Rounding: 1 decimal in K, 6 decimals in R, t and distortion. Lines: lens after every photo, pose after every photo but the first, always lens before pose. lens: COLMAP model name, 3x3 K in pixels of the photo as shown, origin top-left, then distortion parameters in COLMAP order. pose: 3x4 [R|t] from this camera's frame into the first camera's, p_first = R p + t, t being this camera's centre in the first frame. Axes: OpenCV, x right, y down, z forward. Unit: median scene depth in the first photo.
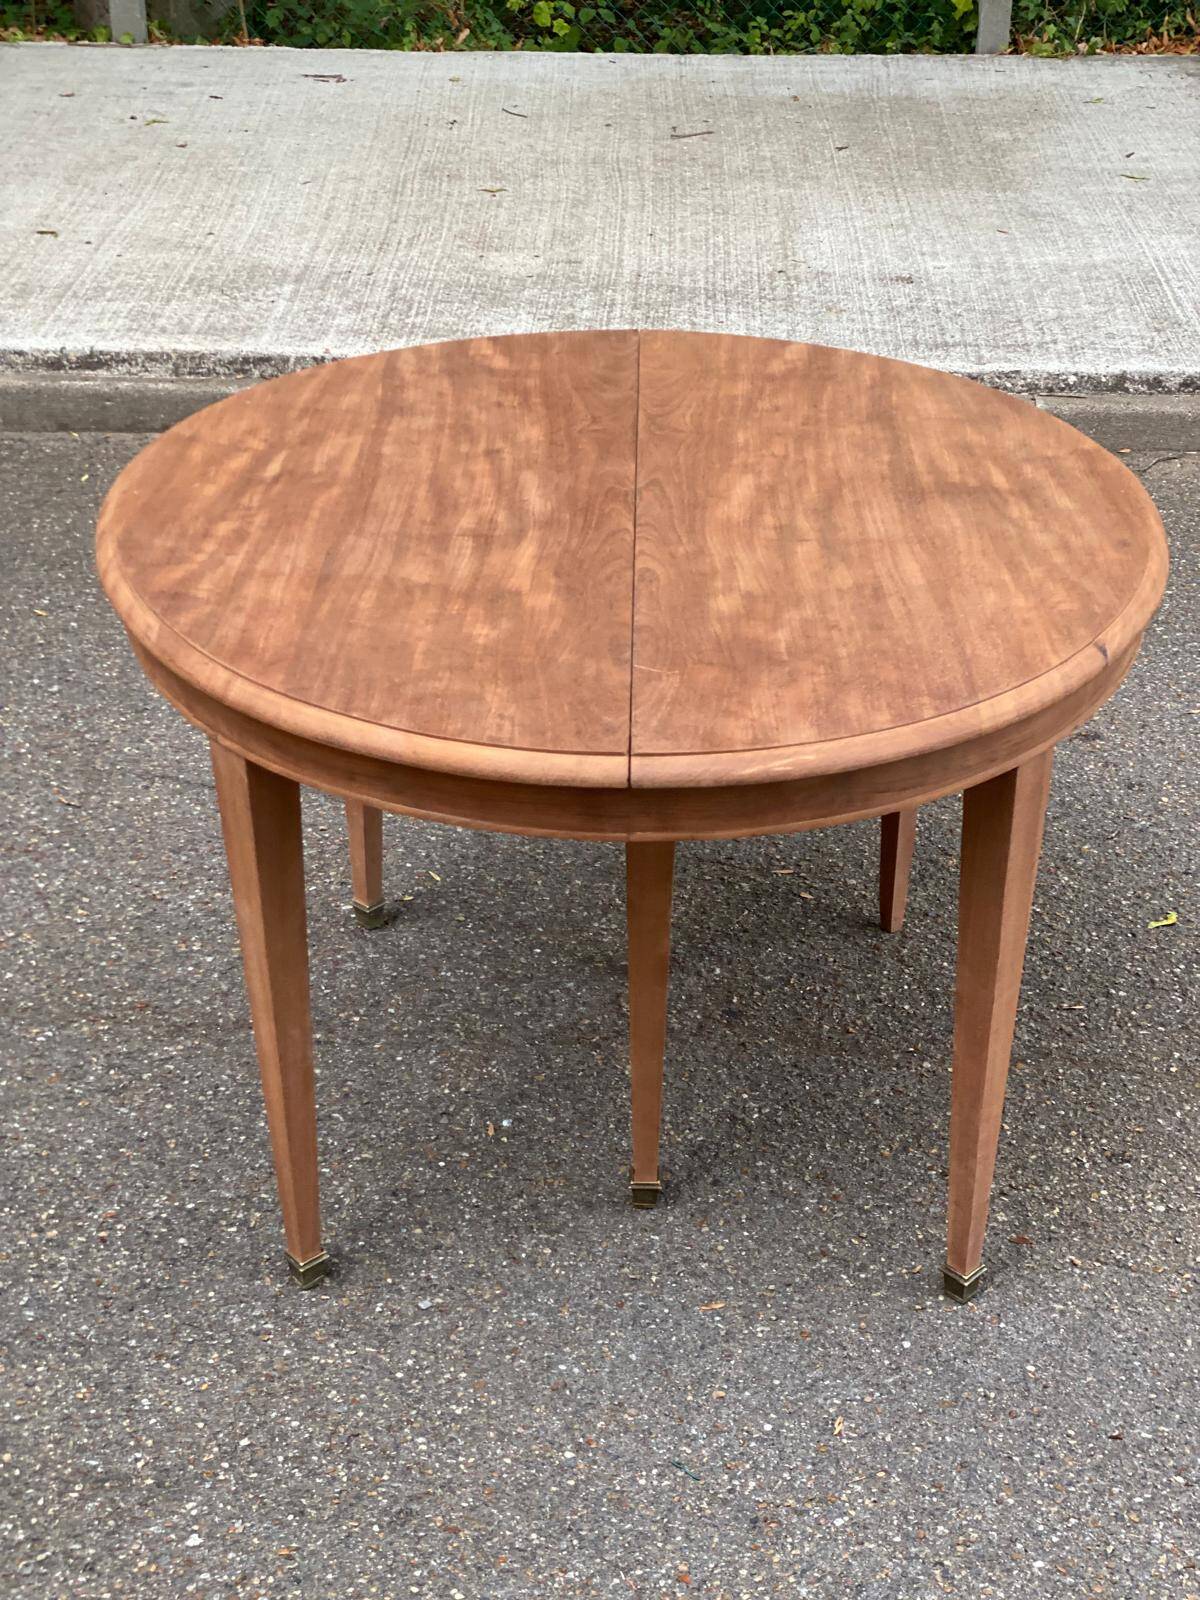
lens RADIAL K [[2368.0, 0, 636.9], [0, 2368.0, 778.0], [0, 0, 1]] dist [0.123071, 0.000000]
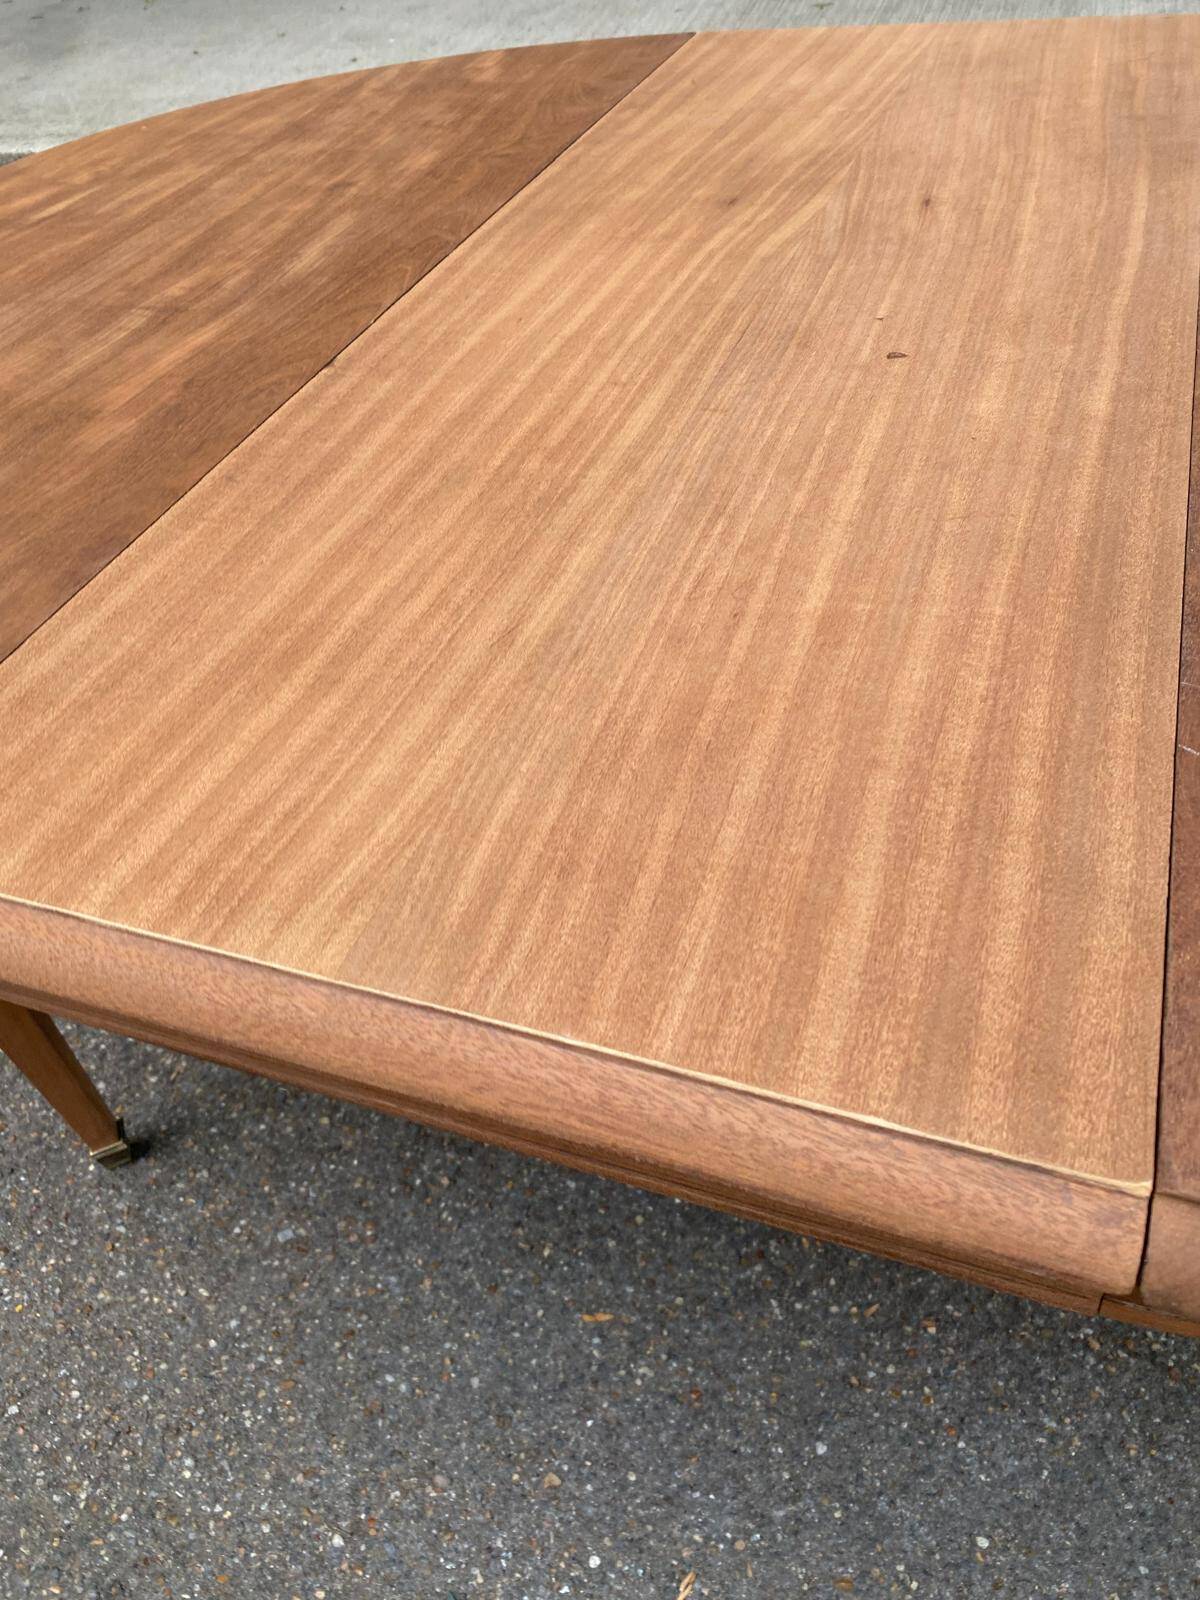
lens RADIAL K [[1219.2, 0, 597.8], [0, 1219.2, 768.3], [0, 0, 1]] dist [0.018978, -0.020790]
pose [[0.950842, 0.110605, -0.289251, 0.114650], [-0.031739, 0.963930, 0.264258, -0.058731], [0.308046, -0.242087, 0.920055, 0.578628]]
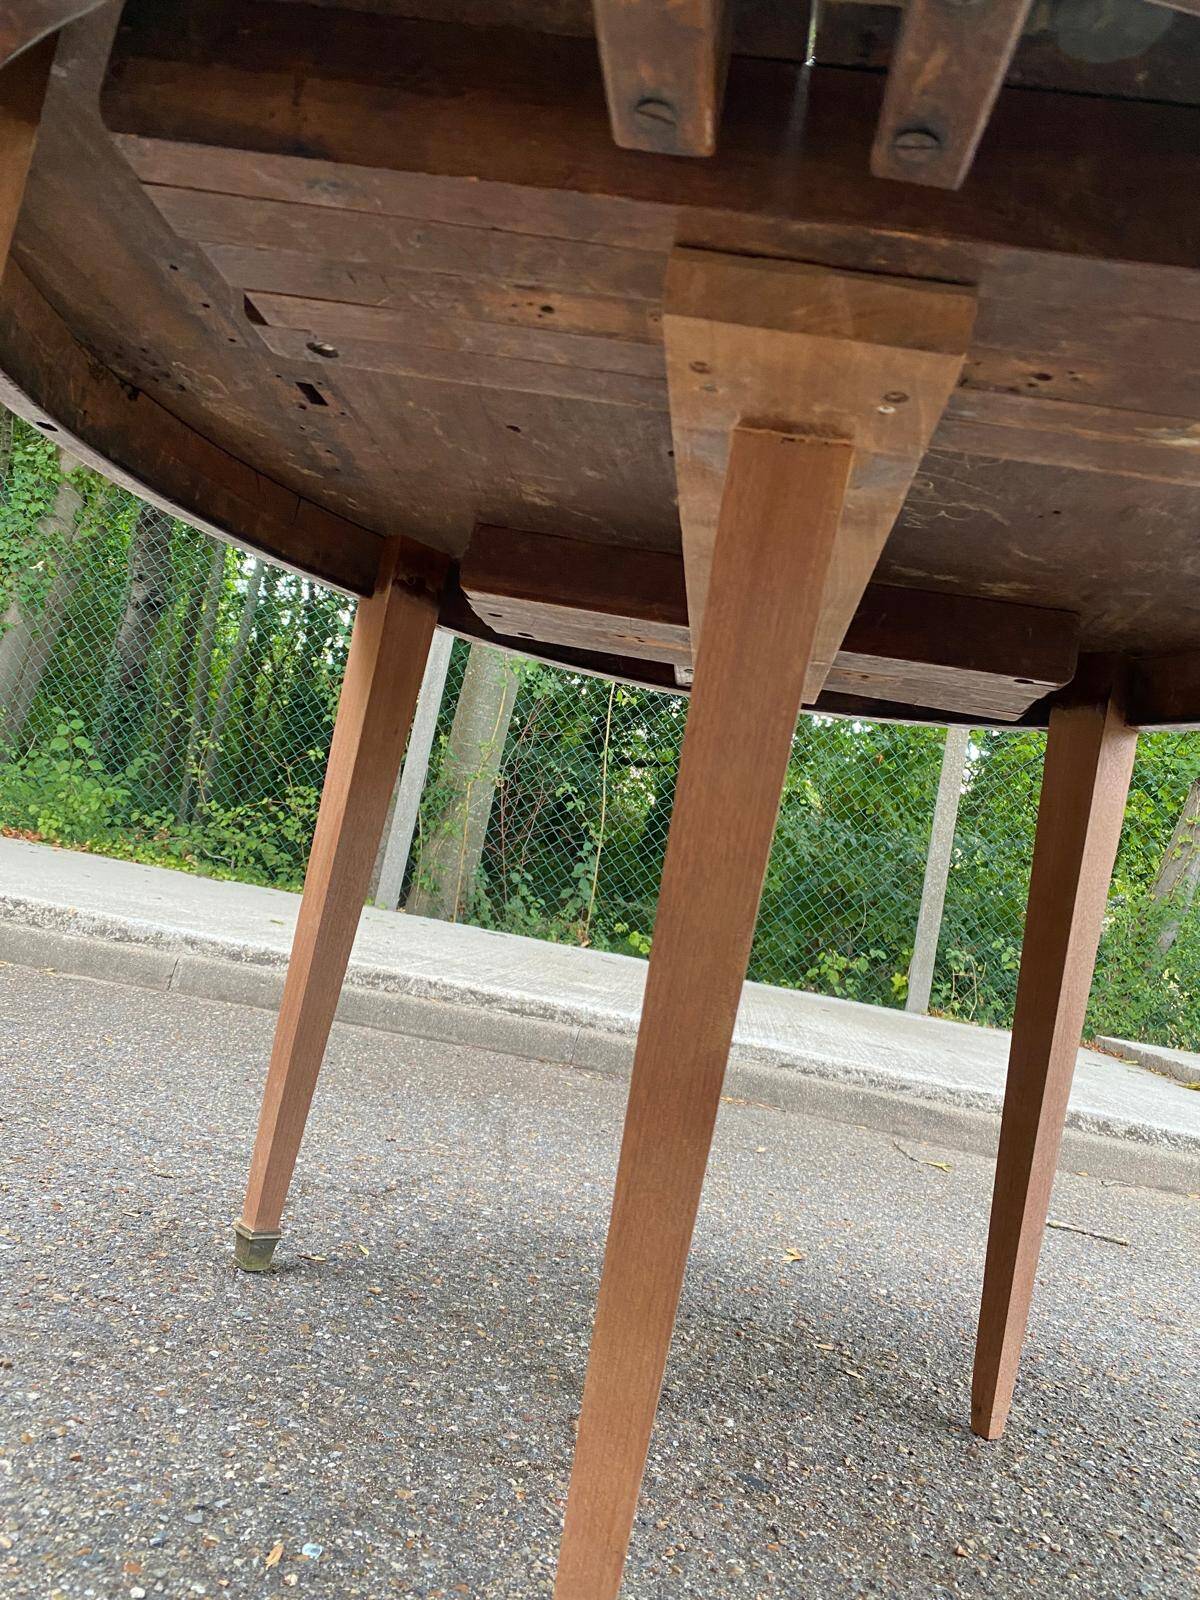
lens RADIAL K [[1219.2, 0, 605.0], [0, 1219.2, 793.8], [0, 0, 1]] dist [0.018978, -0.020790]
pose [[0.981135, 0.168628, -0.094548, 0.003433], [-0.192636, 0.811473, -0.551727, 0.141623], [-0.016314, 0.559531, 0.828649, 0.674320]]
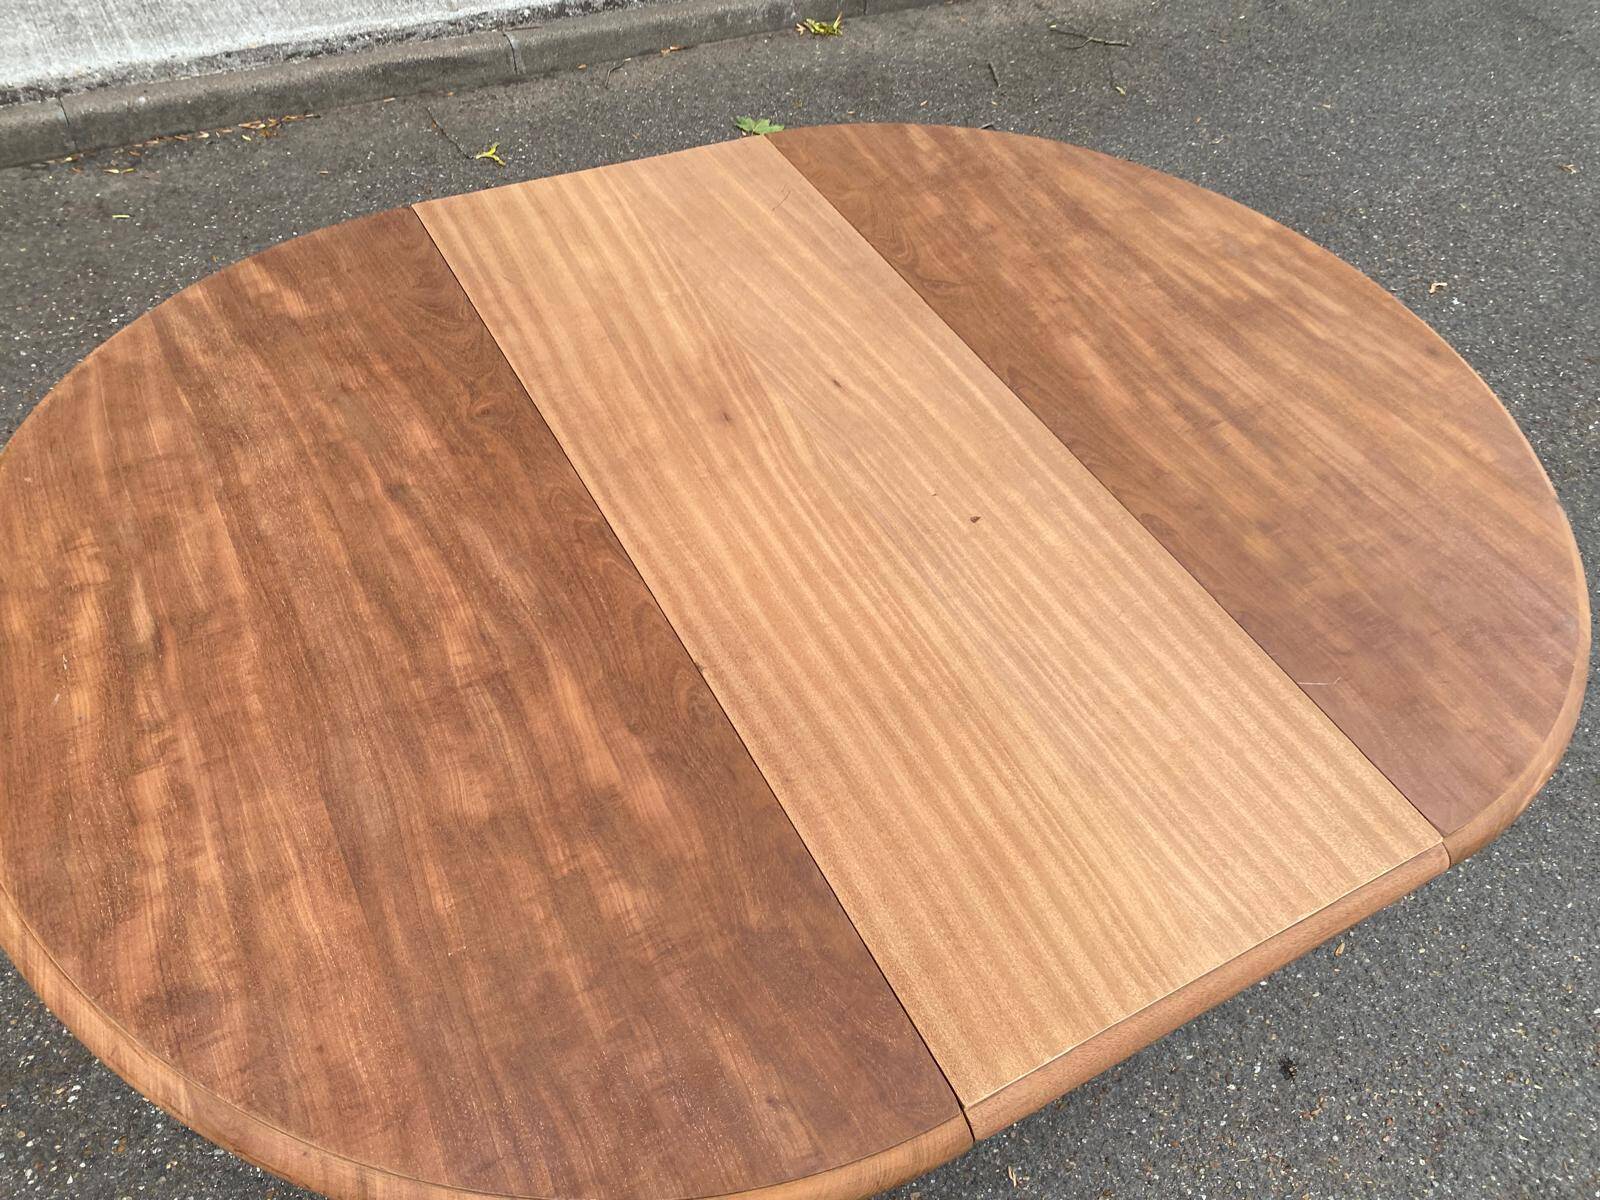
lens RADIAL K [[1219.2, 0, 766.1], [0, 1219.2, 608.9], [0, 0, 1]] dist [0.018978, -0.020790]
pose [[0.845506, -0.365411, 0.389350, -0.133828], [0.186113, 0.885116, 0.426535, -0.233178], [-0.500481, -0.288175, 0.816379, 0.516938]]
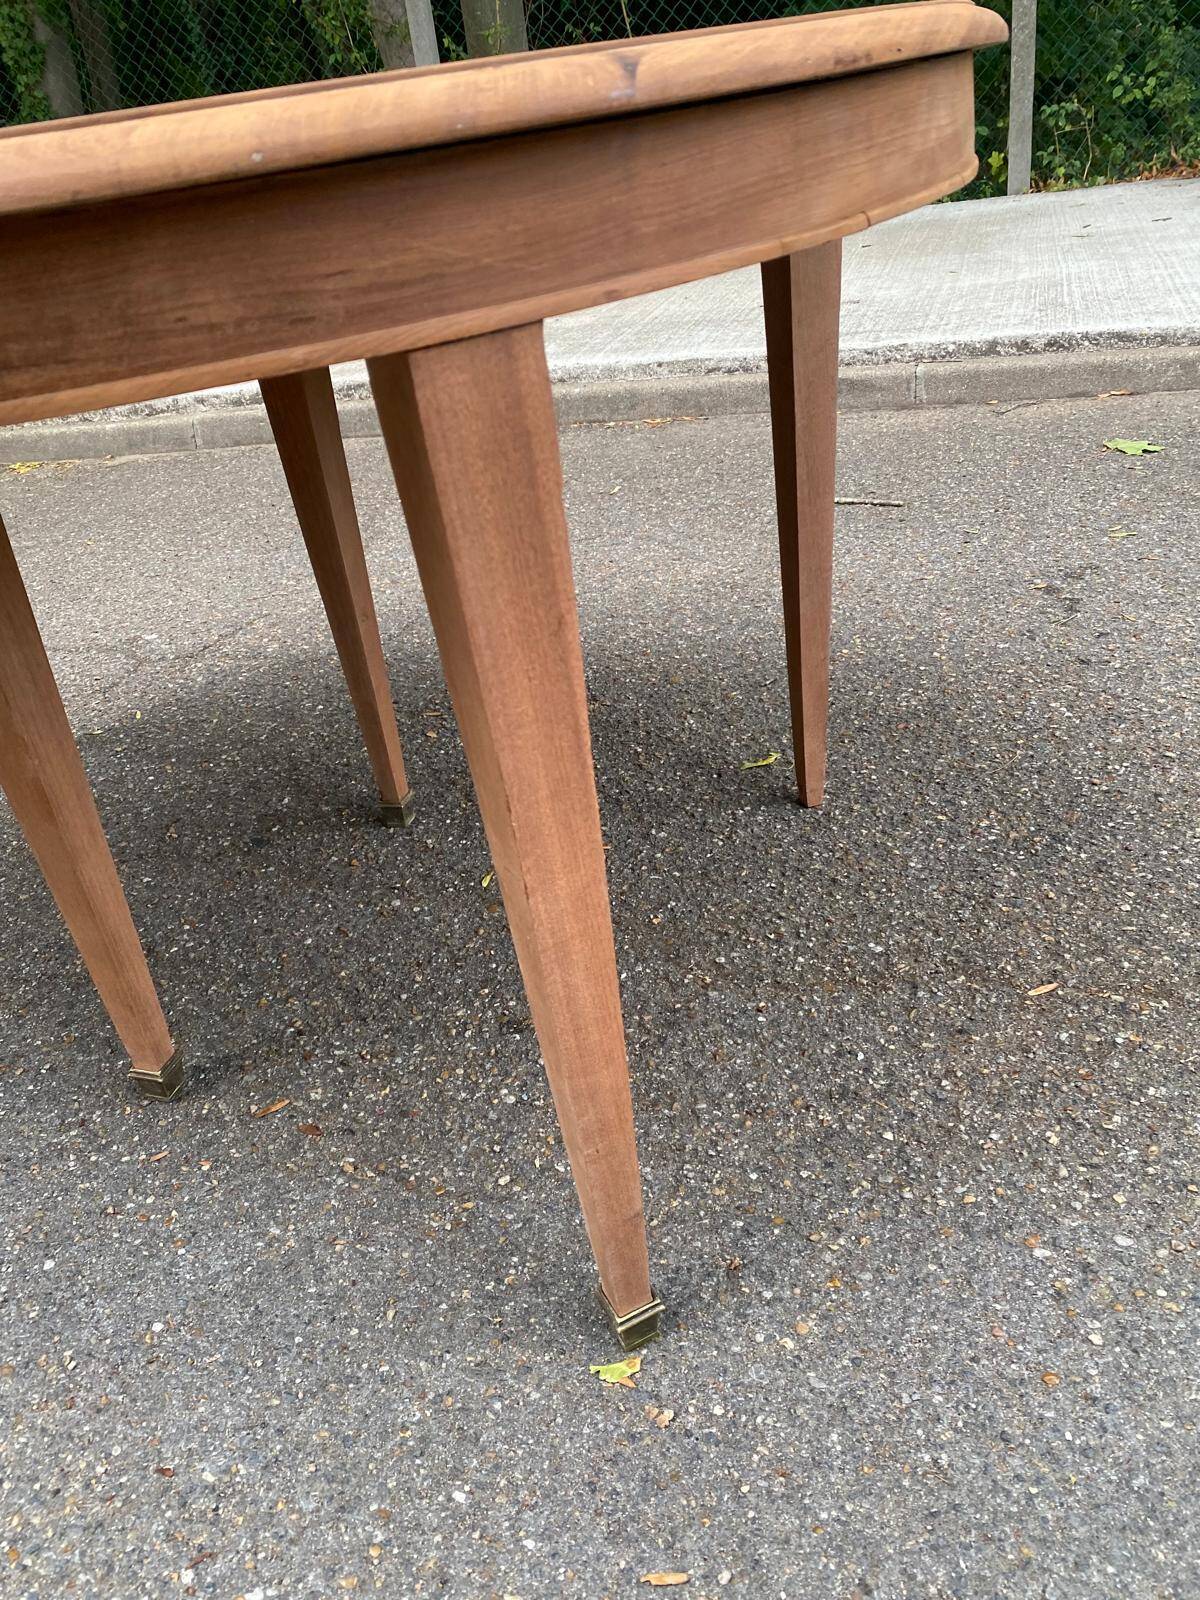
lens RADIAL K [[1219.2, 0, 592.8], [0, 1219.2, 770.4], [0, 0, 1]] dist [0.018978, -0.020790]
pose [[0.952827, 0.017789, -0.302992, 0.334581], [-0.012353, 0.999727, 0.019850, 0.060886], [0.303262, -0.015170, 0.952786, 0.587675]]
